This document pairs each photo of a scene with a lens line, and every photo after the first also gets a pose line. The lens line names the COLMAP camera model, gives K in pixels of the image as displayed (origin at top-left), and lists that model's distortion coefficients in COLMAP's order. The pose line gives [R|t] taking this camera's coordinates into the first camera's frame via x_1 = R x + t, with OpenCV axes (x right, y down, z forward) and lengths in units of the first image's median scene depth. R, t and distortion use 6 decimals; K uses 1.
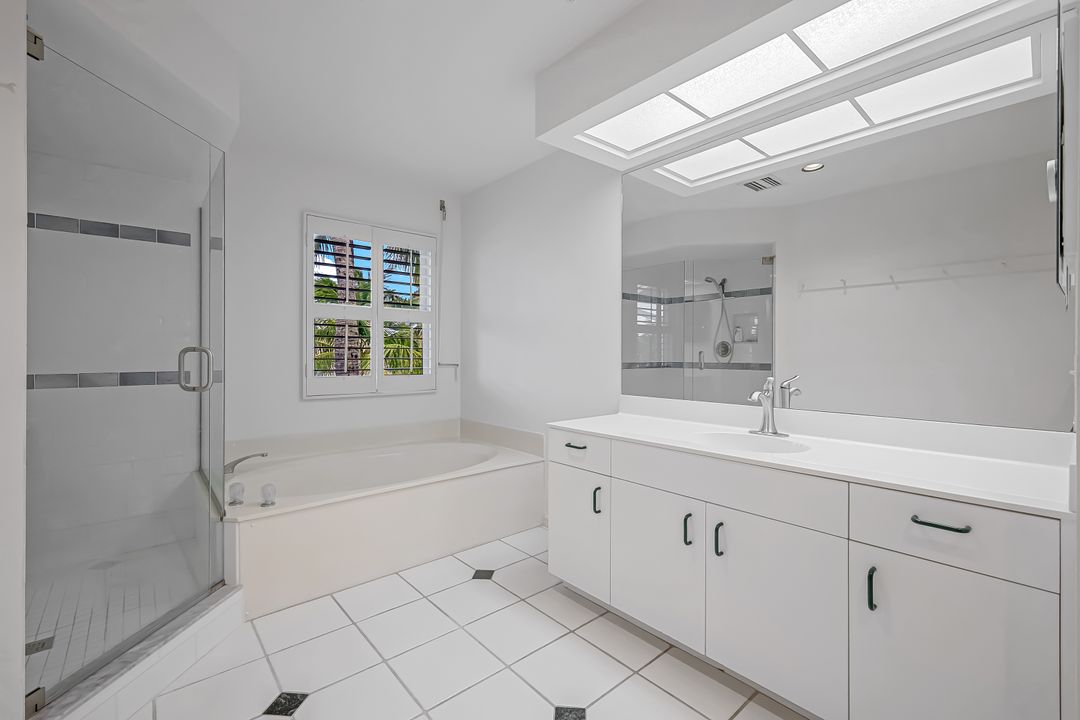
lens RADIAL K [[475.3, 0, 543.9], [0, 475.3, 353.4], [0, 0, 1]] dist [0.003024, 0.000981]
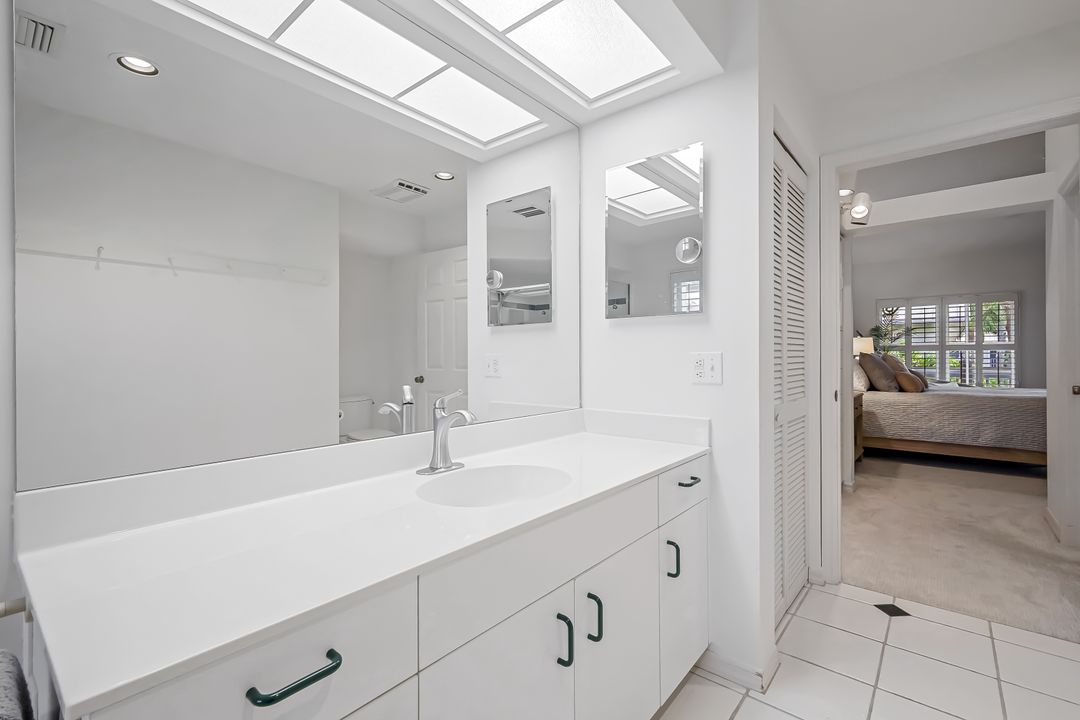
lens RADIAL K [[475.3, 0, 544.2], [0, 475.3, 360.2], [0, 0, 1]] dist [0.003024, 0.000981]
pose [[-0.159768, -0.006627, 0.987132, -0.143682], [0.001060, 0.999976, 0.006885, 0.000756], [-0.987154, 0.002146, -0.159757, 0.517759]]
